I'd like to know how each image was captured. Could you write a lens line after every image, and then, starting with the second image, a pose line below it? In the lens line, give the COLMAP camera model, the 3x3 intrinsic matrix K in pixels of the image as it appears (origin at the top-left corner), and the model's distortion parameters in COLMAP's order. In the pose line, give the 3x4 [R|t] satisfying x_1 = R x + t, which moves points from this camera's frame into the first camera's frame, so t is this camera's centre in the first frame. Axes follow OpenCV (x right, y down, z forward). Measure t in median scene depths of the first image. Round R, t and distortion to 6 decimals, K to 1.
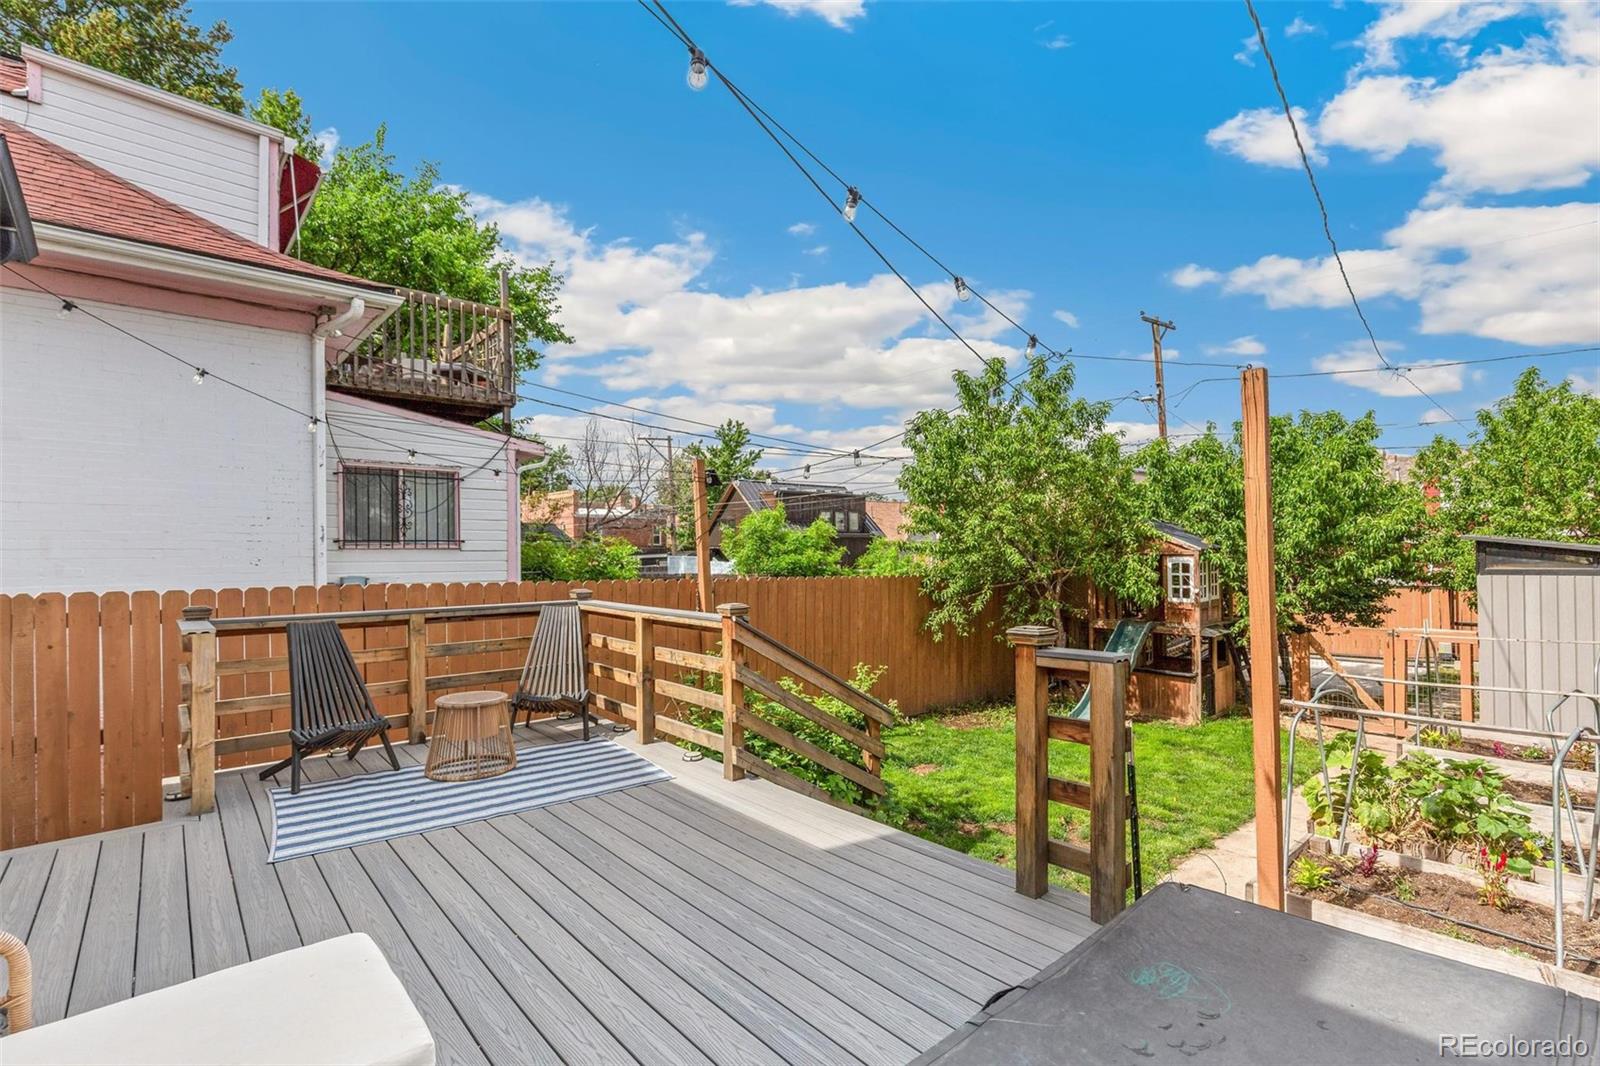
lens RADIAL K [[743.5, 0, 800.7], [0, 743.5, 550.0], [0, 0, 1]] dist [0.002418, 0.000247]
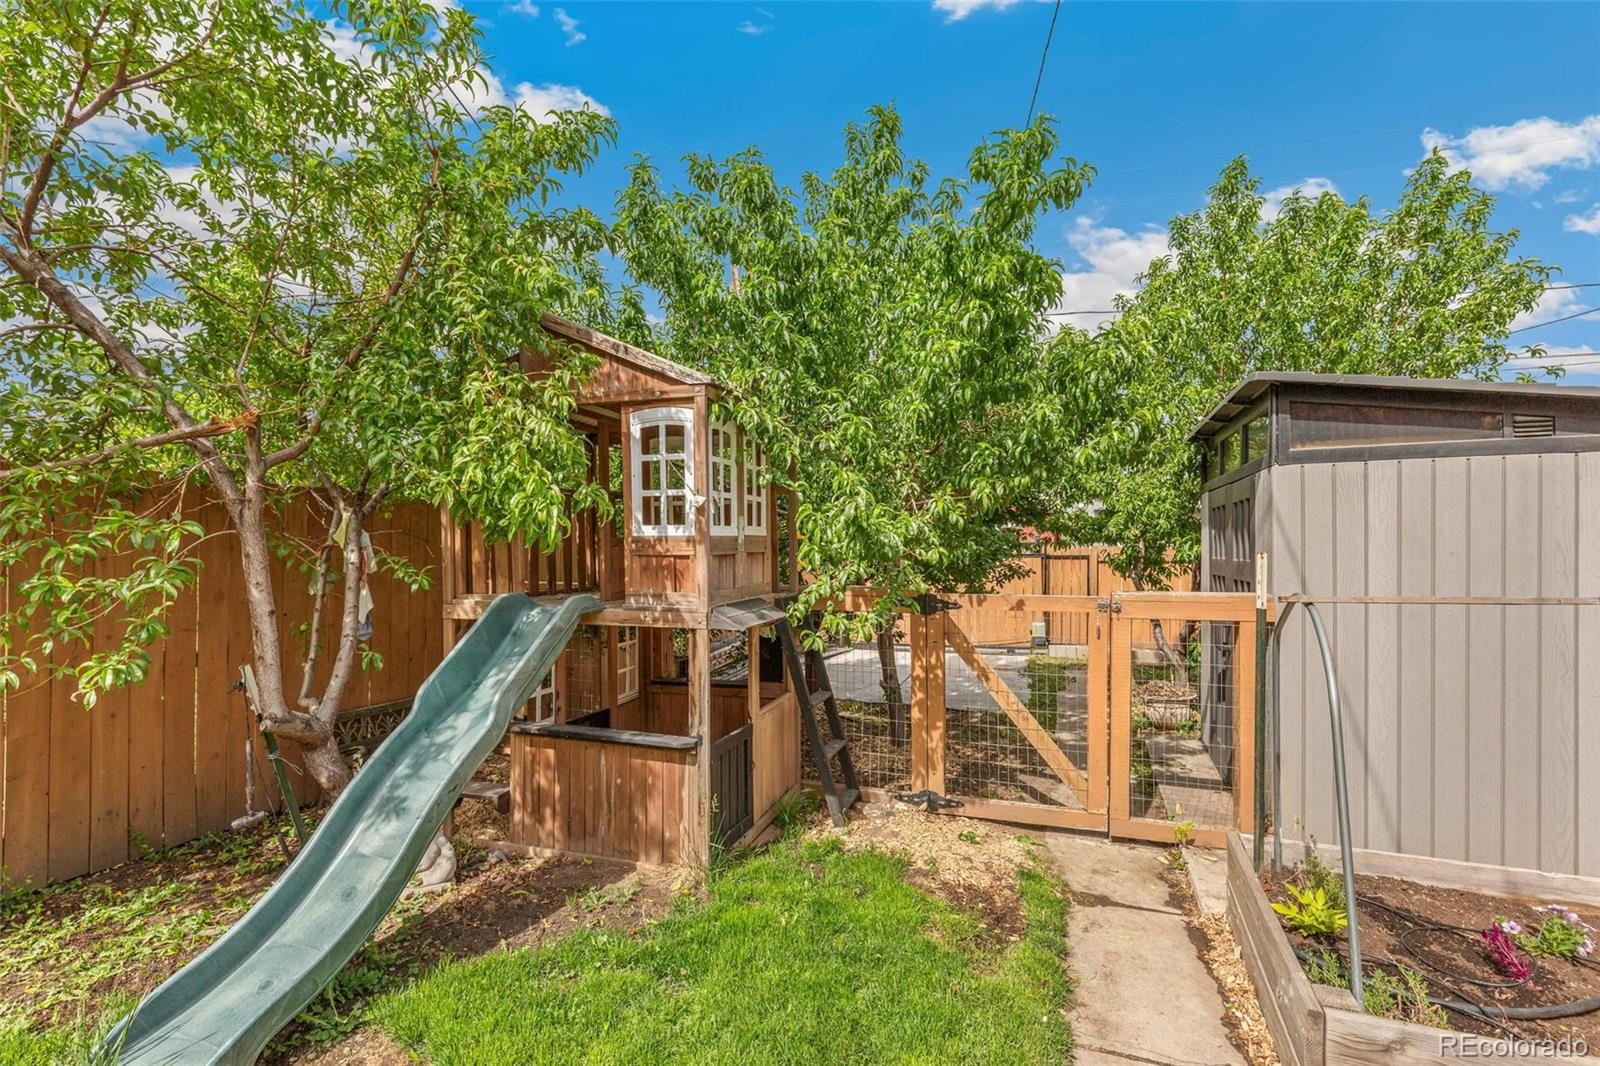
lens RADIAL K [[723.7, 0, 802.1], [0, 723.7, 559.0], [0, 0, 1]] dist [0.002104, -0.000531]
pose [[0.878115, 0.004733, 0.478427, 0.445436], [-0.009945, 0.999916, 0.008361, 0.085081], [-0.478347, -0.012100, 0.878088, 0.733854]]
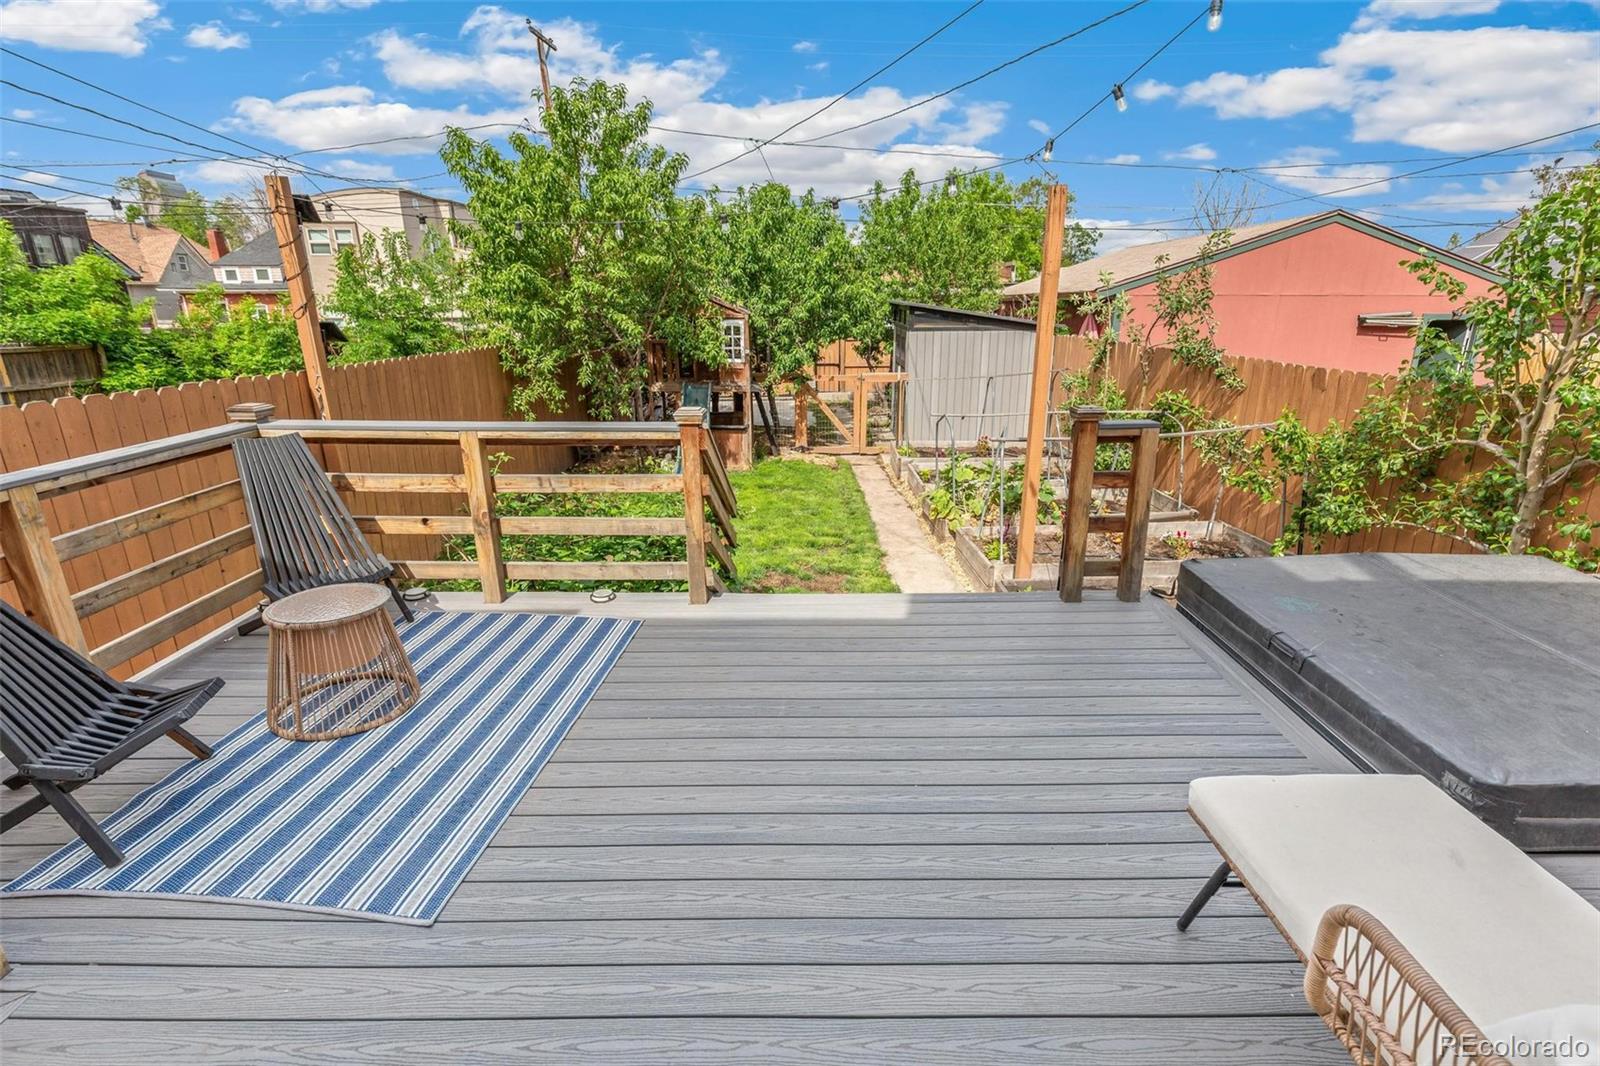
lens RADIAL K [[770.4, 0, 806.4], [0, 770.4, 536.9], [0, 0, 1]] dist [0.003770, 0.000418]
pose [[0.650136, -0.220996, 0.726970, -0.342519], [-0.006411, 0.955138, 0.296091, -0.024446], [-0.759791, -0.197160, 0.619553, 0.168695]]
